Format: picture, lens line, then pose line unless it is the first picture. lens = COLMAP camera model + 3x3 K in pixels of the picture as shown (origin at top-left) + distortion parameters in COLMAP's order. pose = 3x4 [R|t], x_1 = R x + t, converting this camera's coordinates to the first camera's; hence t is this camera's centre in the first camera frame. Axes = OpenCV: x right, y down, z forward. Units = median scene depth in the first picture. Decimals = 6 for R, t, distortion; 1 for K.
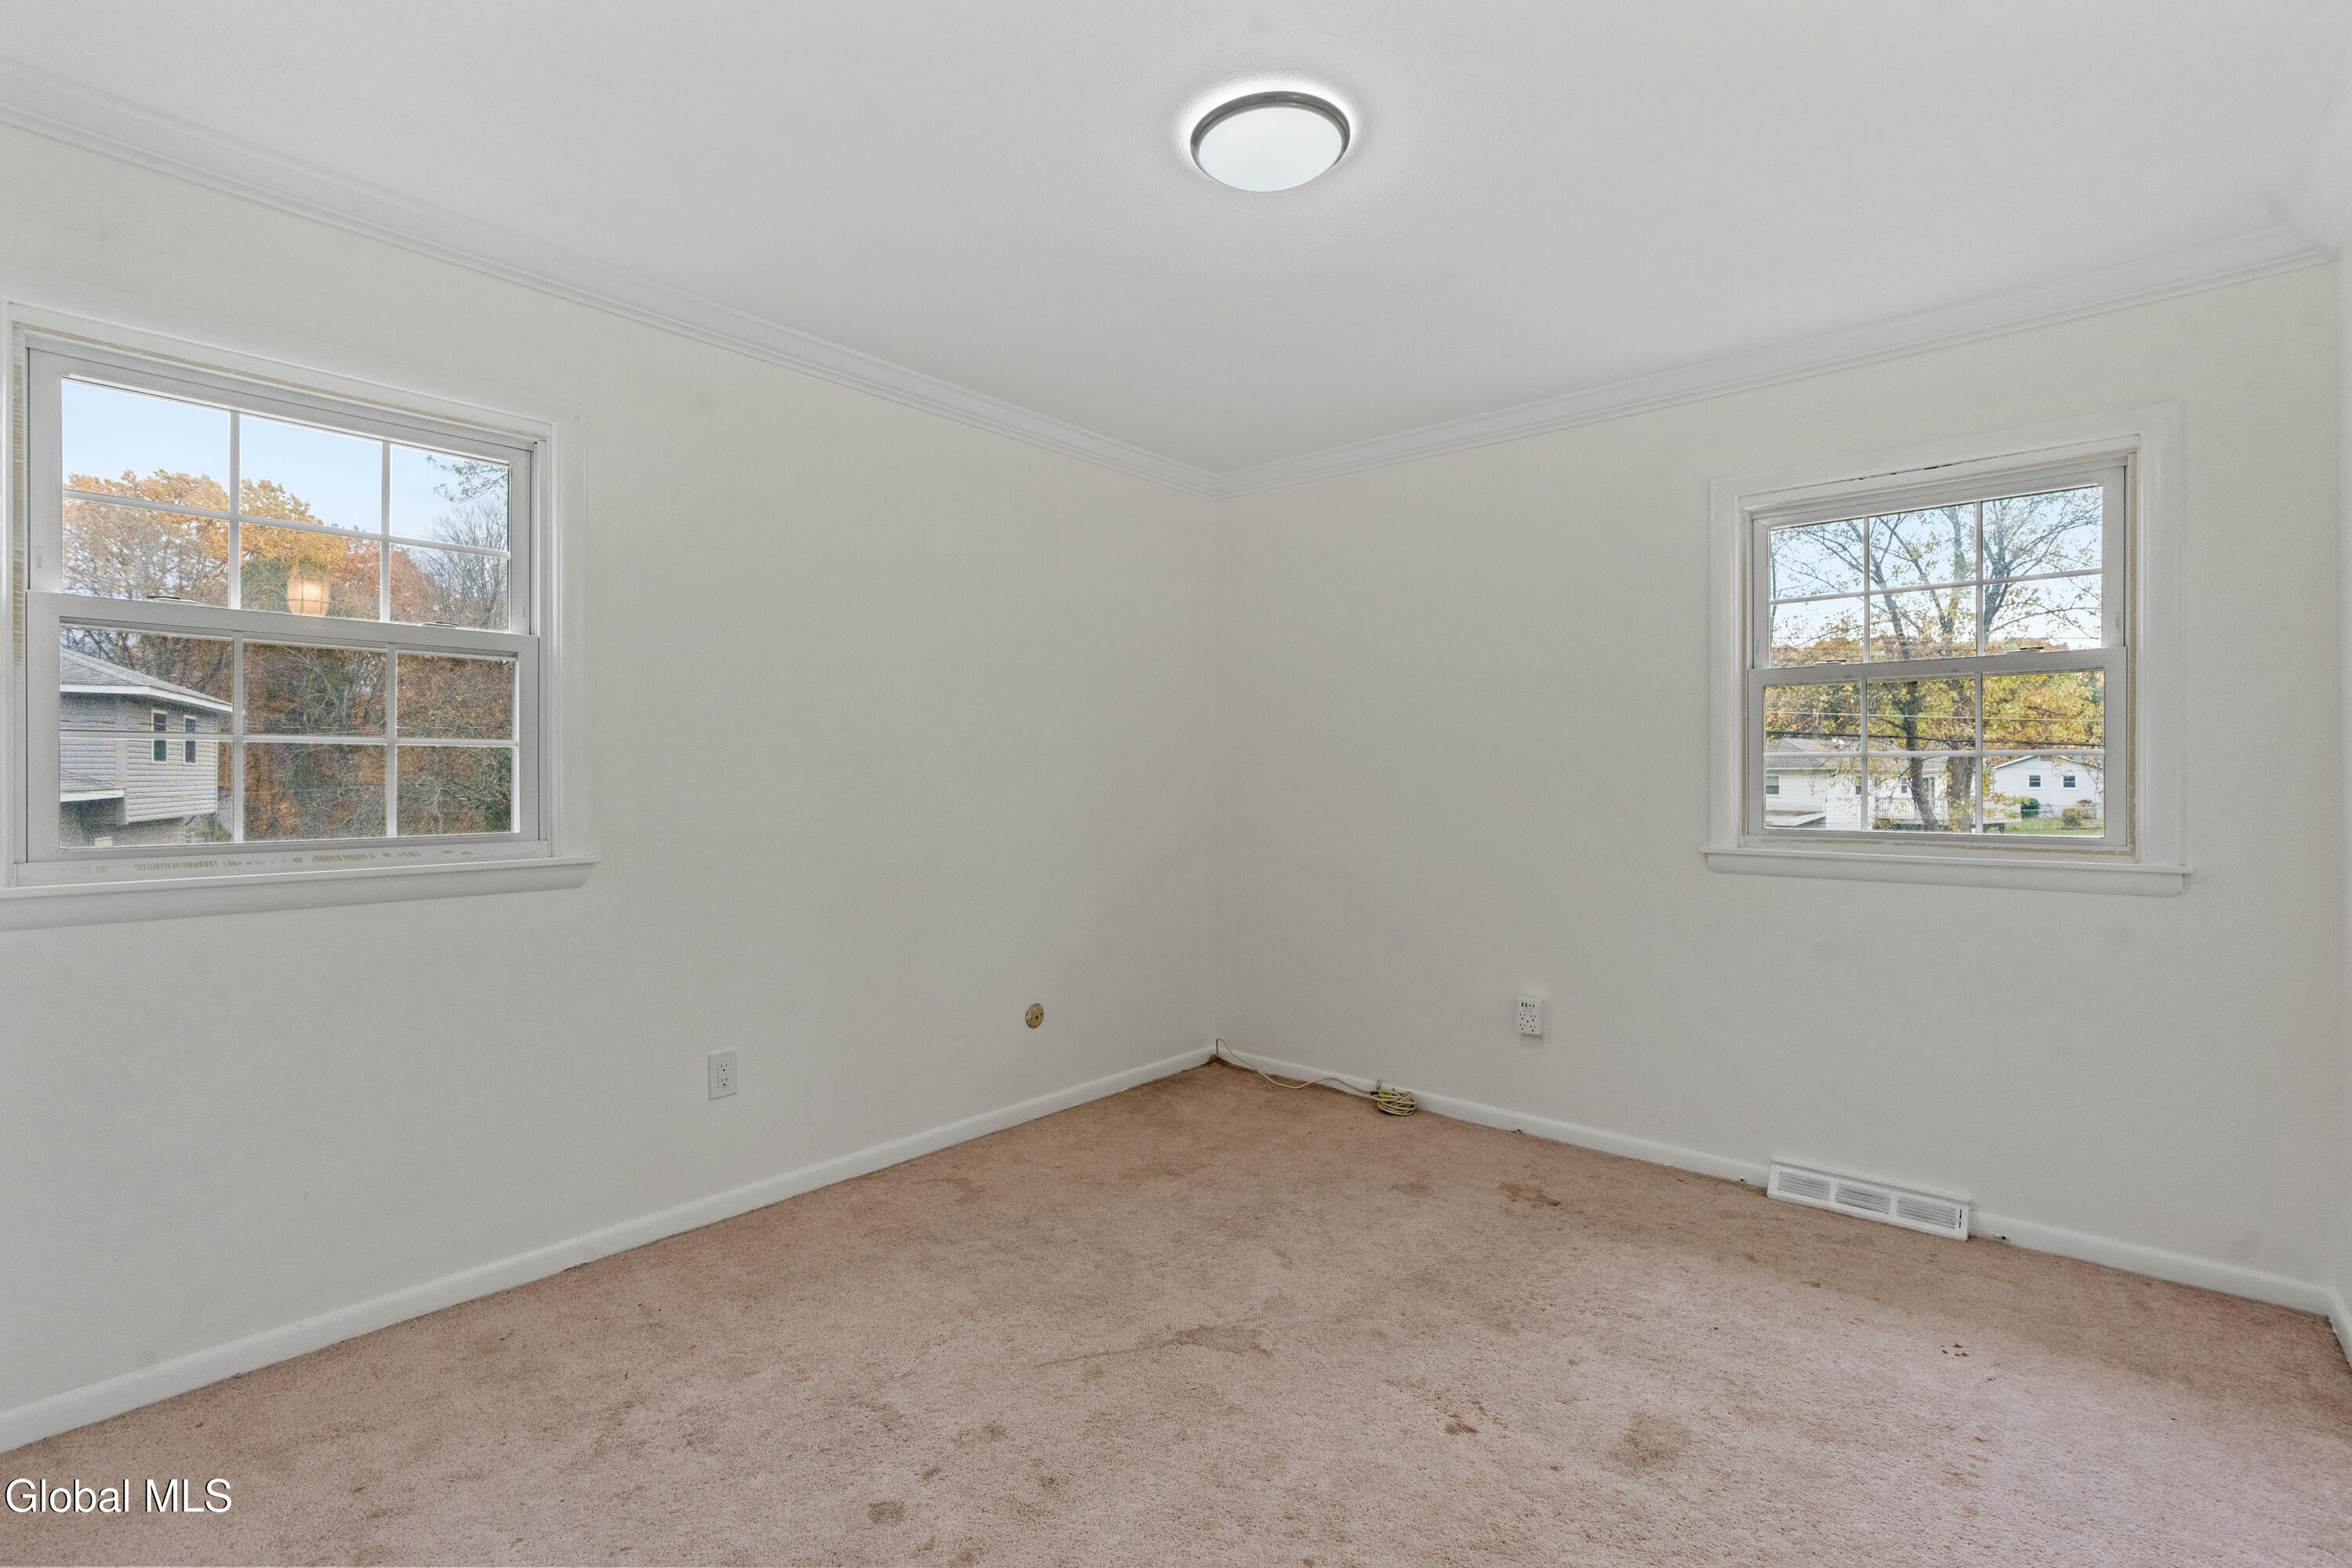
lens RADIAL K [[1067.1, 0, 1170.2], [0, 1067.1, 787.6], [0, 0, 1]] dist [-0.013930, 0.006199]
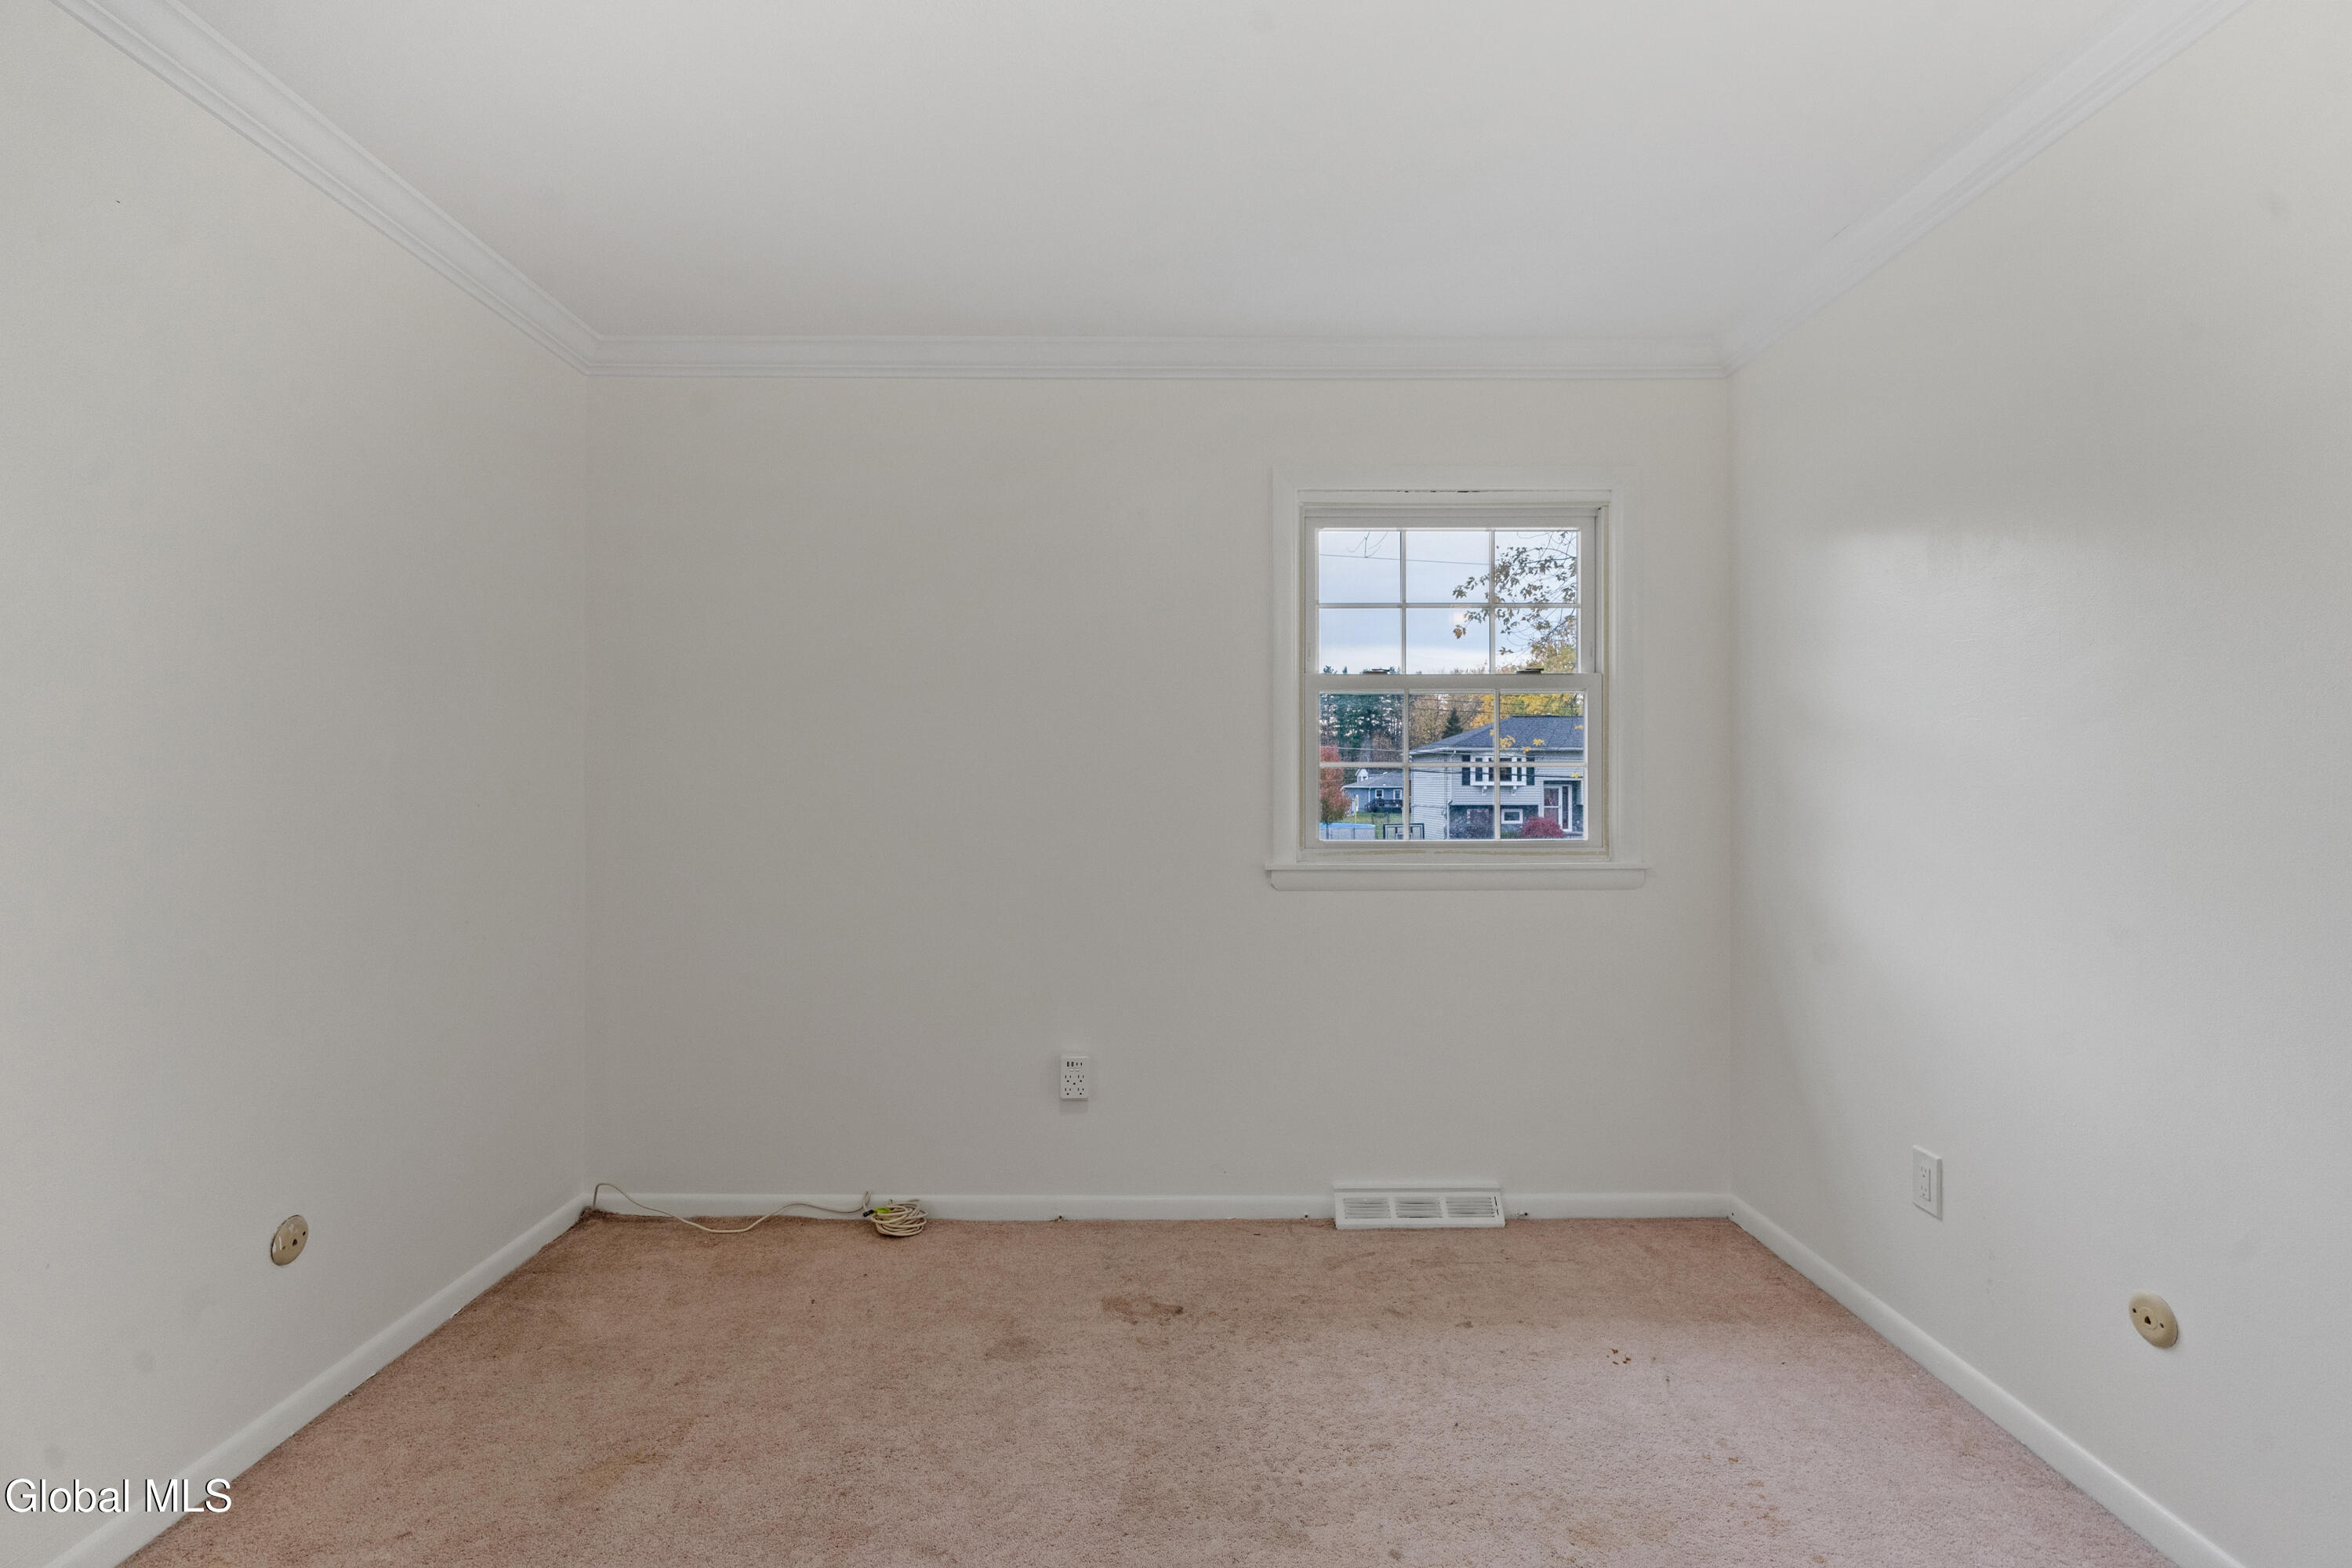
lens RADIAL K [[1067.1, 0, 1187.1], [0, 1067.1, 786.0], [0, 0, 1]] dist [-0.013930, 0.006199]
pose [[0.750070, -0.001523, 0.661356, -0.167890], [0.008748, 0.999933, -0.007618, -0.005162], [-0.661300, 0.011500, 0.750033, 0.367911]]
